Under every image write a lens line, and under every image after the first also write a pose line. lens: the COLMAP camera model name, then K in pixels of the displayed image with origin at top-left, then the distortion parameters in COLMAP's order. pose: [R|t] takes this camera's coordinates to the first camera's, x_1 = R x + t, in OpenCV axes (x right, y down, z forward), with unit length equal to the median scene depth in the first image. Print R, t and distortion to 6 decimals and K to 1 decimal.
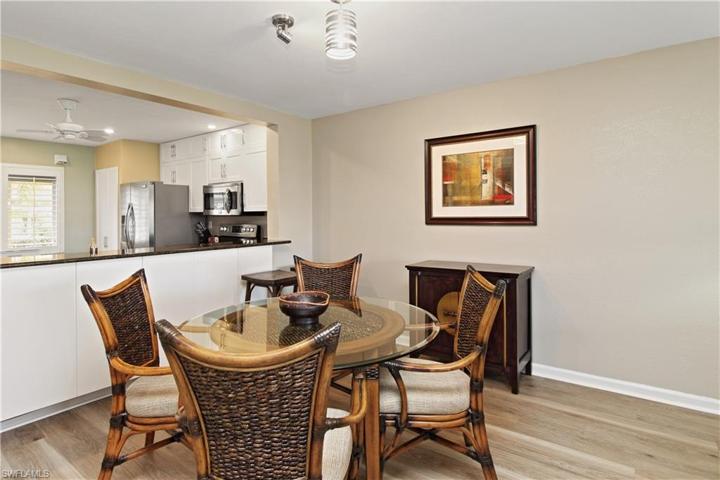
lens RADIAL K [[383.6, 0, 363.3], [0, 383.6, 231.0], [0, 0, 1]] dist [0.003555, 0.000825]
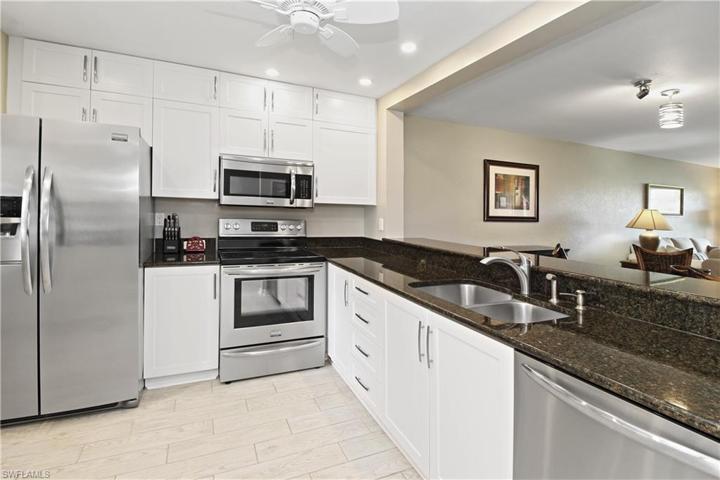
lens RADIAL K [[348.6, 0, 361.6], [0, 348.6, 210.3], [0, 0, 1]] dist [-0.019978, -0.000045]
pose [[0.497352, 0.030091, 0.867027, -1.163585], [0.010353, 0.999121, -0.040614, -0.010045], [-0.867487, 0.029176, 0.496604, 0.793187]]
